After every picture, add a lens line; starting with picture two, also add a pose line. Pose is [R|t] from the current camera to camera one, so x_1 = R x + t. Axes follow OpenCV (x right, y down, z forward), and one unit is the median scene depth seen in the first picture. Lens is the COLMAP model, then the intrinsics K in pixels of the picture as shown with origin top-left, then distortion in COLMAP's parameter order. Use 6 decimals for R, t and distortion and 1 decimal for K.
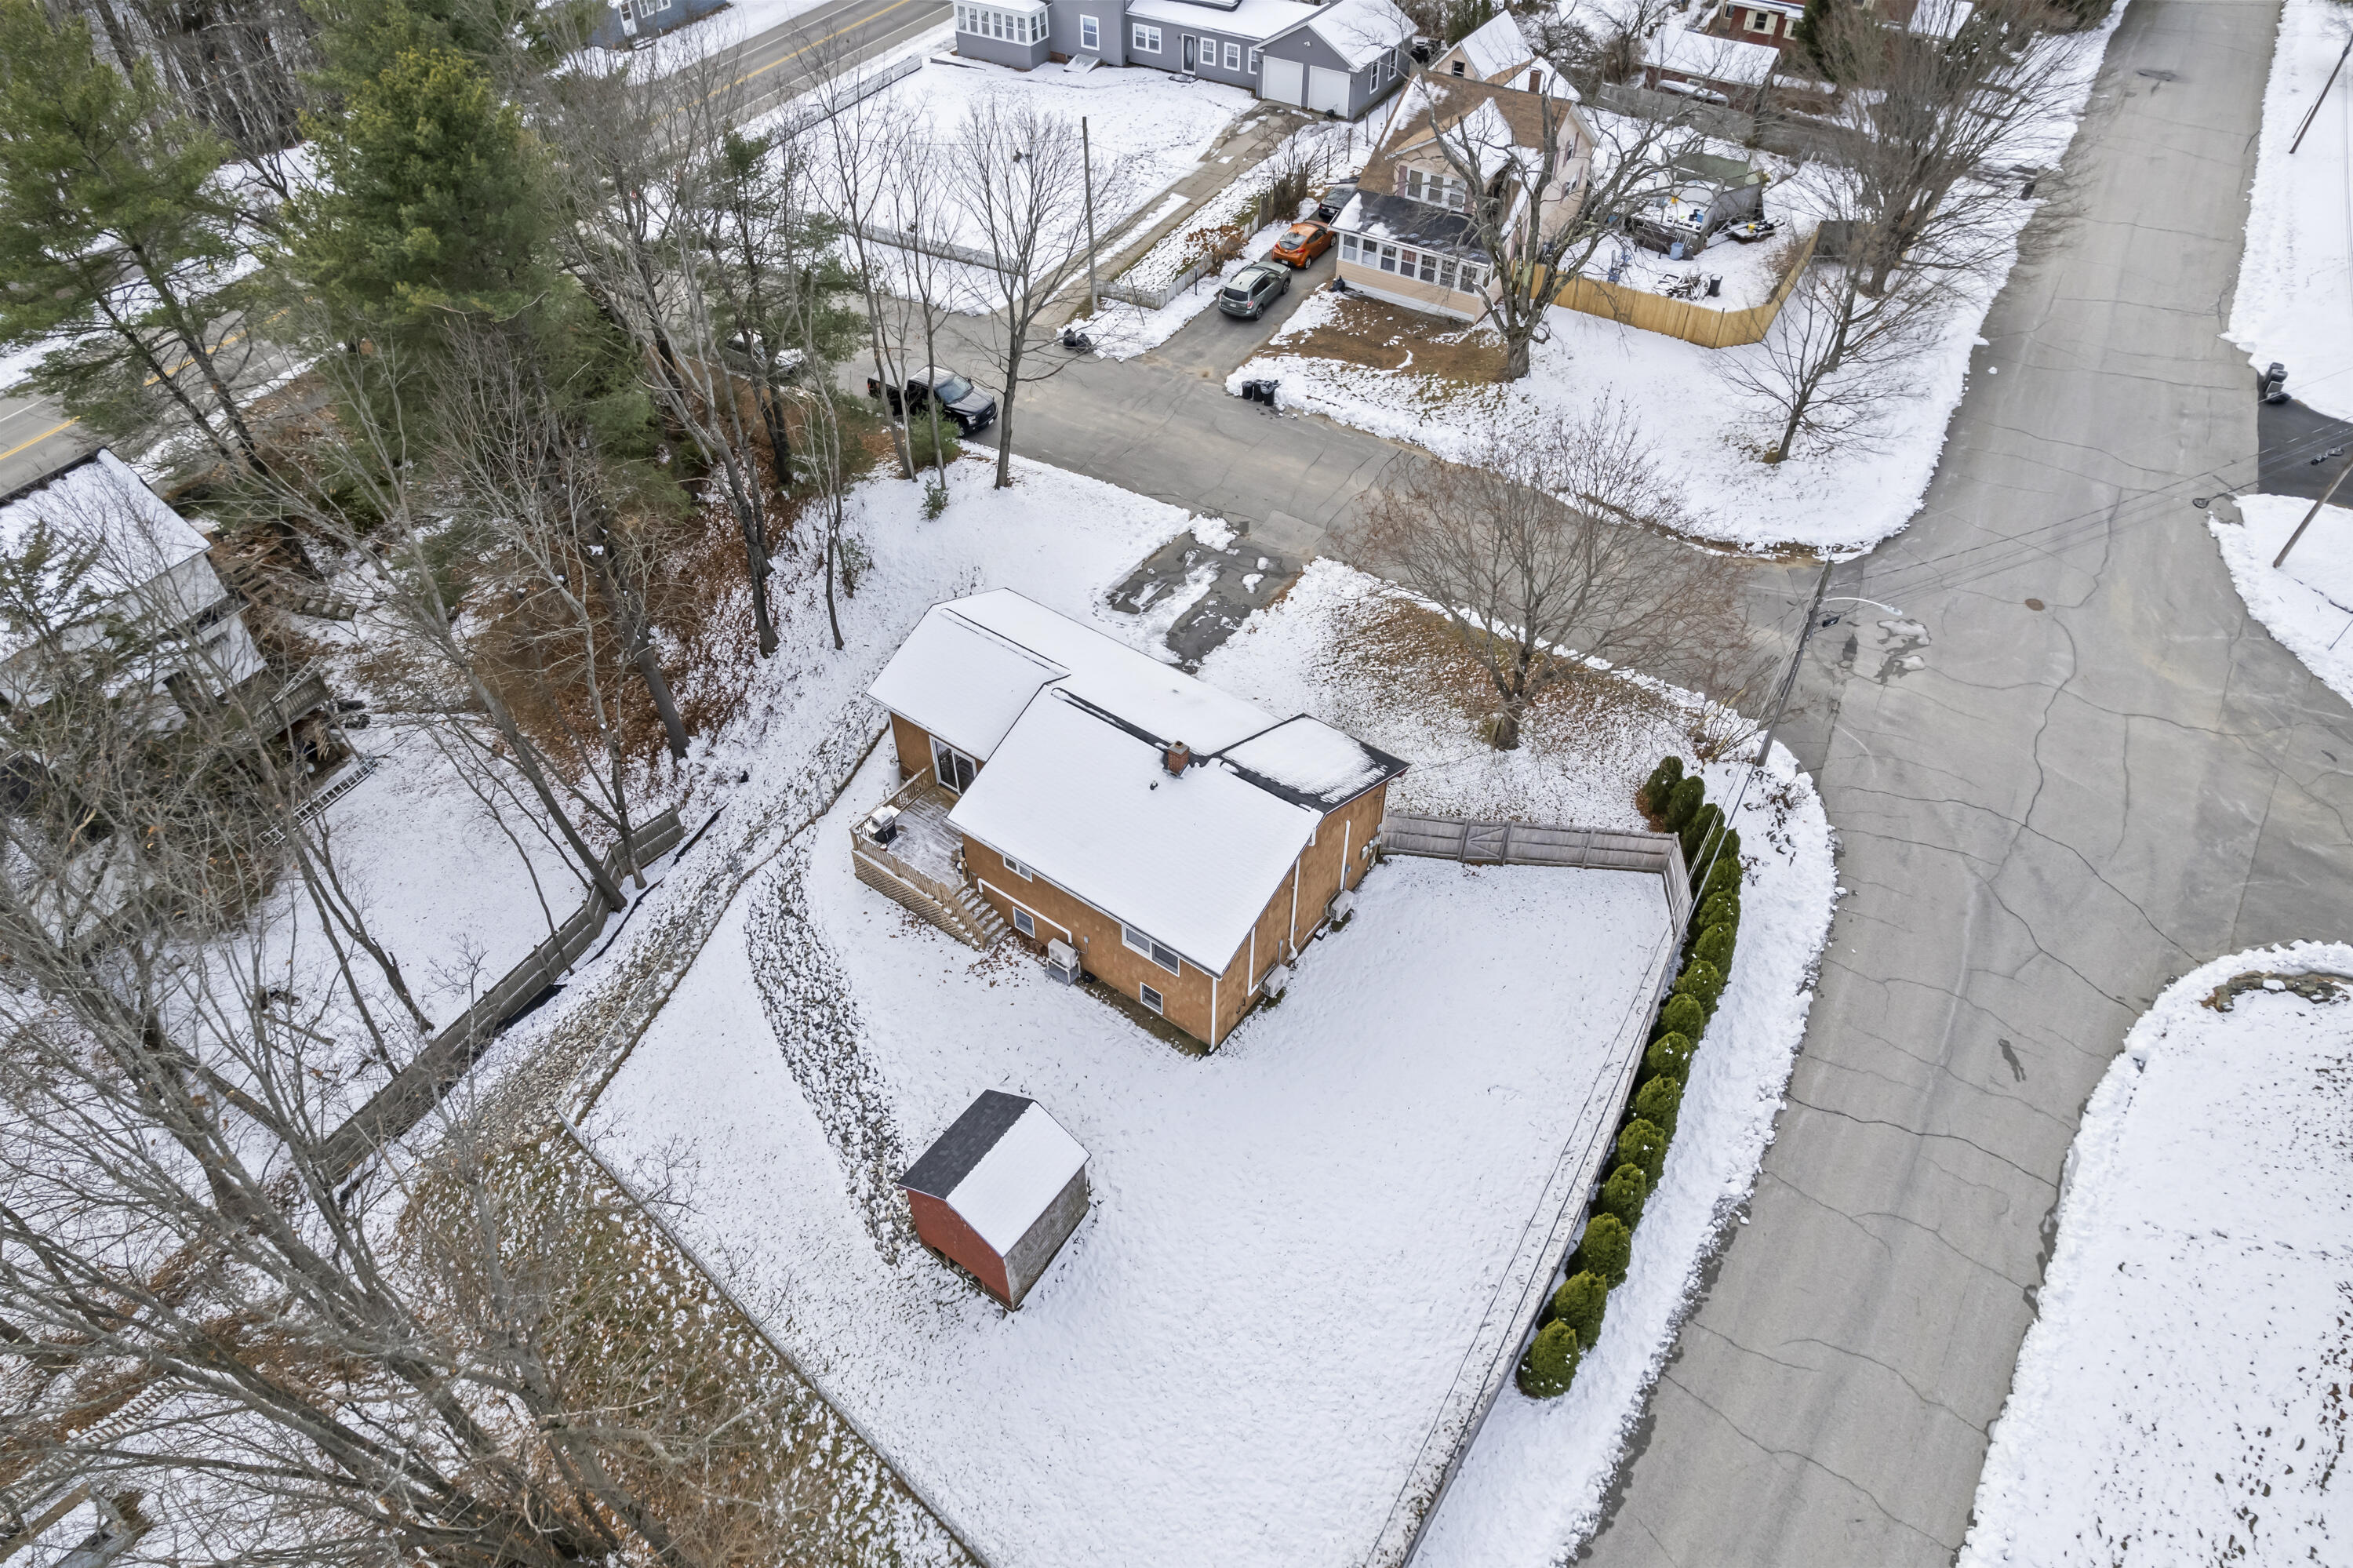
lens RADIAL K [[1495.4, 0, 1184.6], [0, 1495.4, 777.6], [0, 0, 1]] dist [-0.048855, 0.032517]
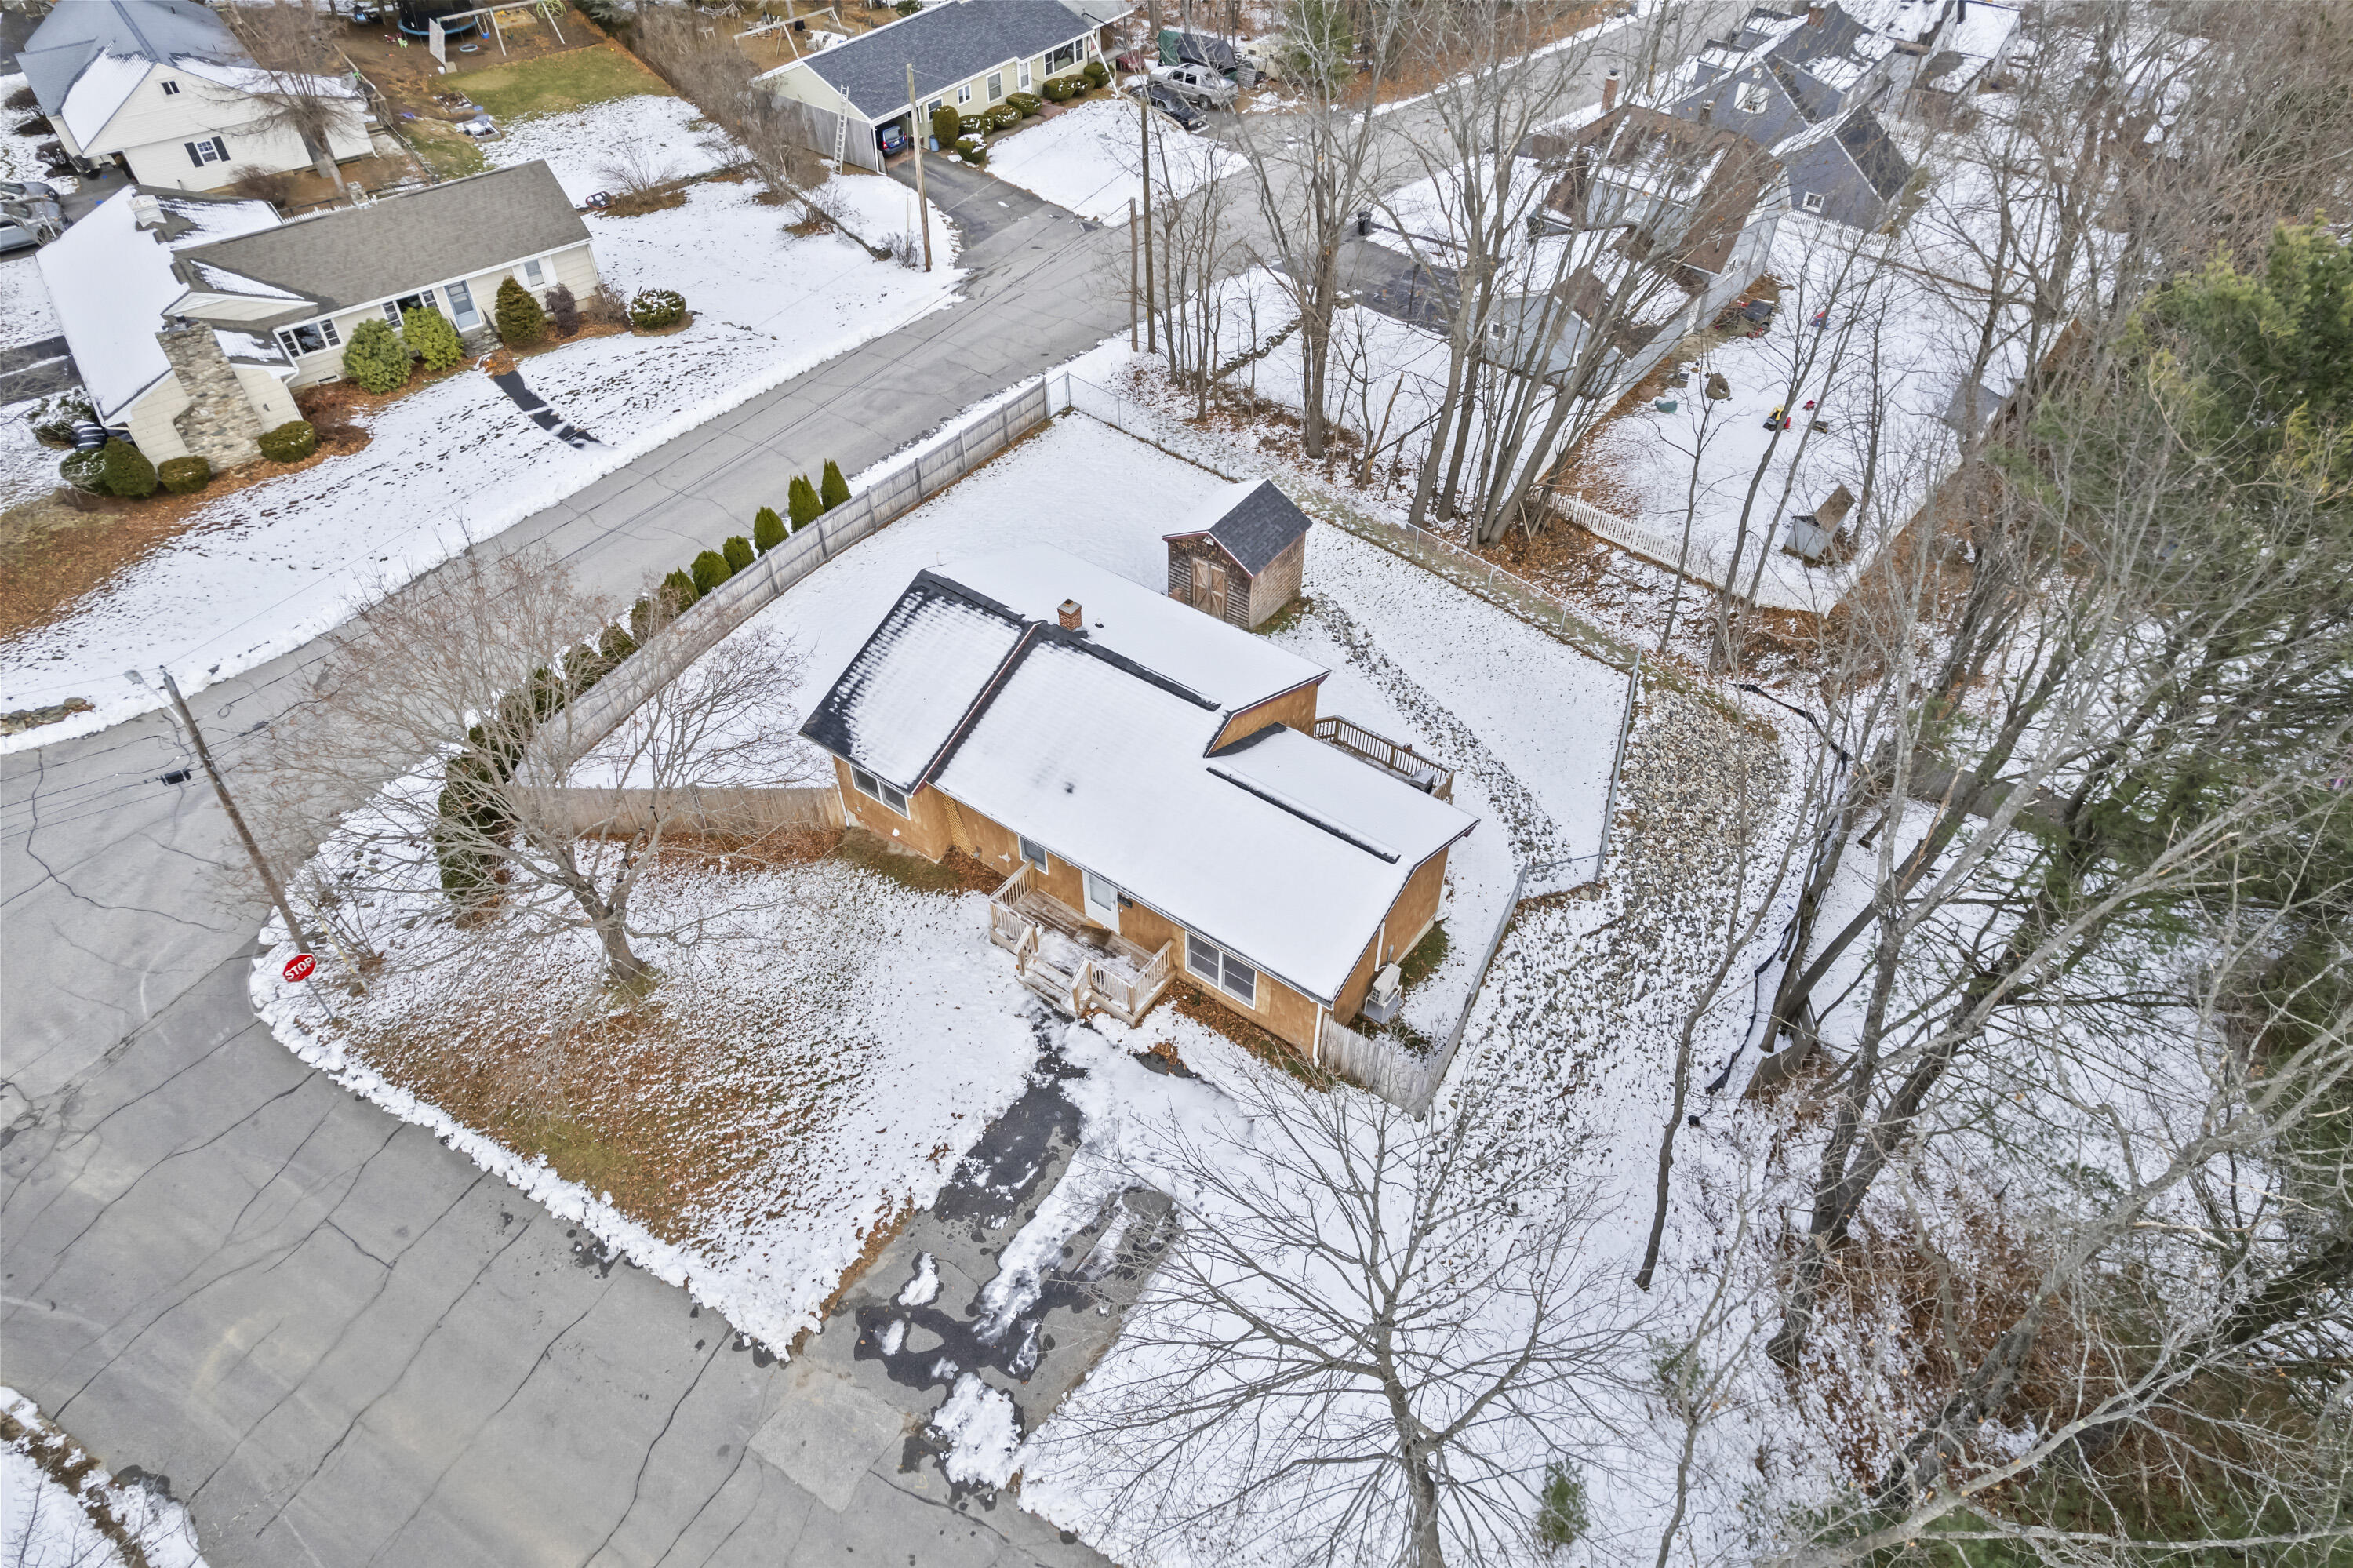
lens RADIAL K [[1495.4, 0, 1180.7], [0, 1495.4, 795.6], [0, 0, 1]] dist [-0.048855, 0.032517]
pose [[-0.999978, 0.005638, -0.003463, -0.062198], [-0.003564, -0.018148, 0.999829, -0.845362], [0.005574, 0.999819, 0.018168, 1.006486]]
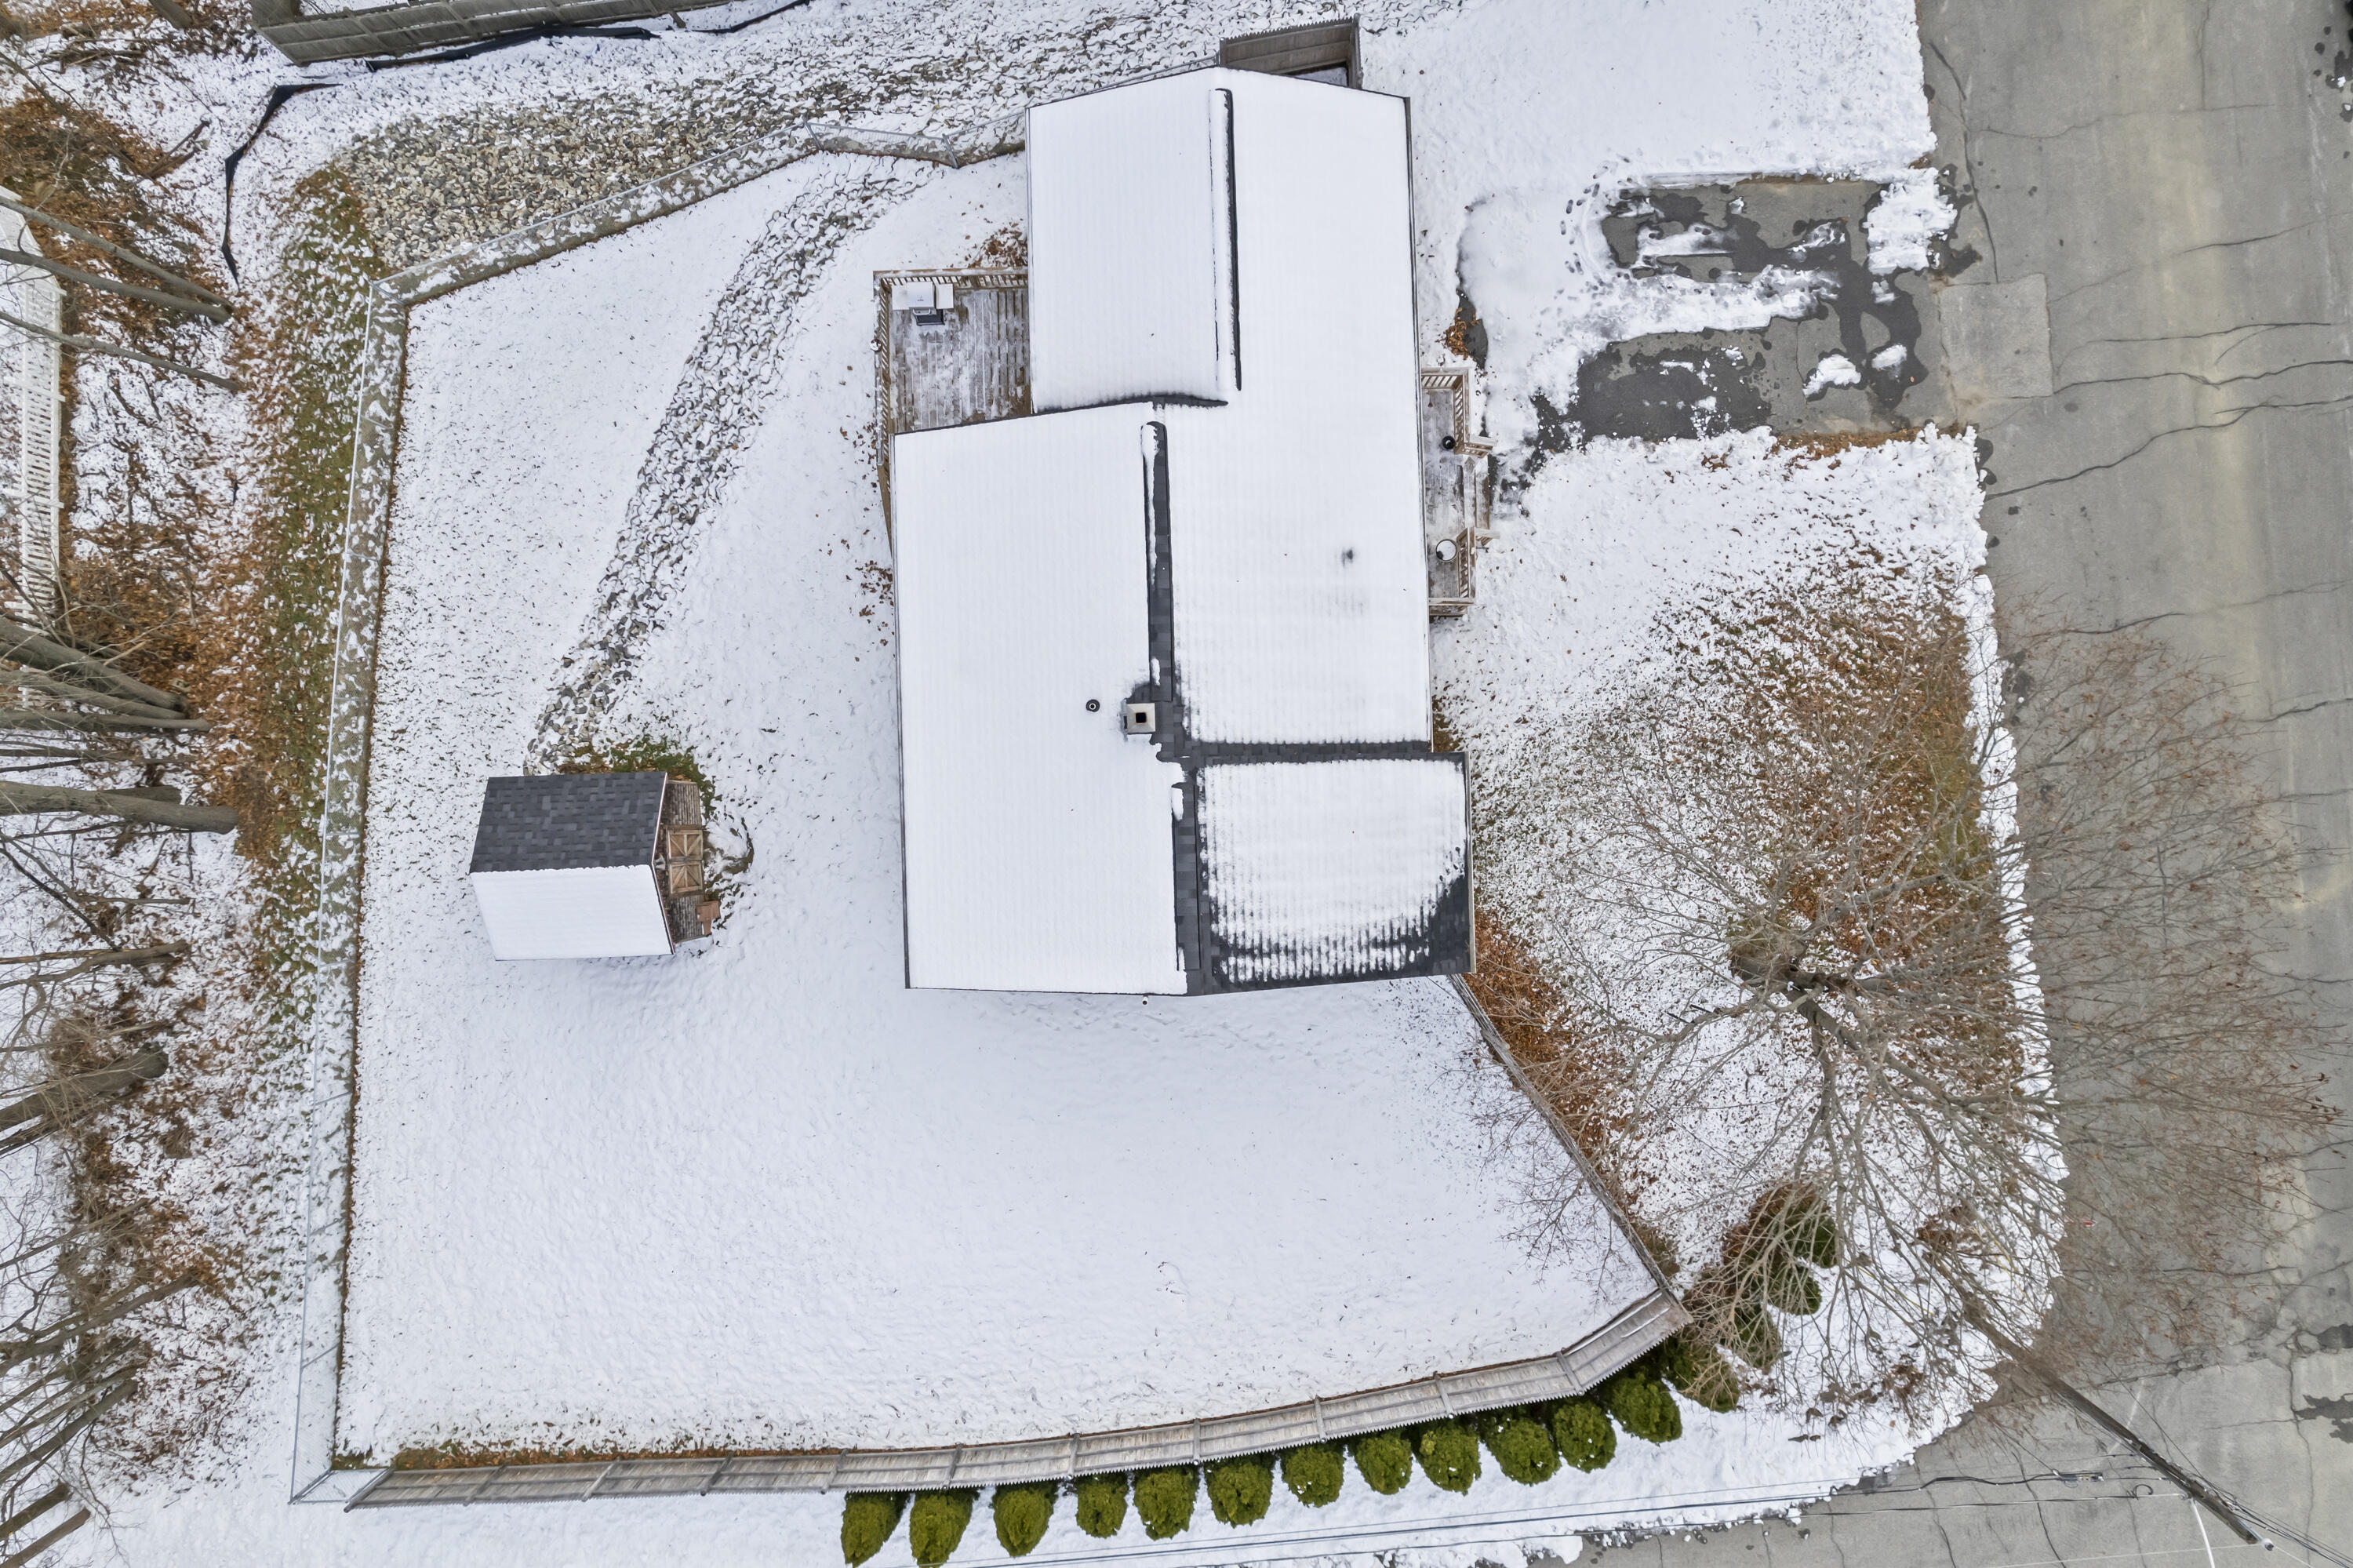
lens RADIAL K [[1495.4, 0, 1184.3], [0, 1495.4, 780.6], [0, 0, 1]] dist [-0.048855, 0.032517]
pose [[0.614270, 0.789085, -0.004182, 0.024745], [-0.559722, 0.439443, 0.702568, -0.383043], [0.556223, -0.429226, 0.711604, 0.543258]]
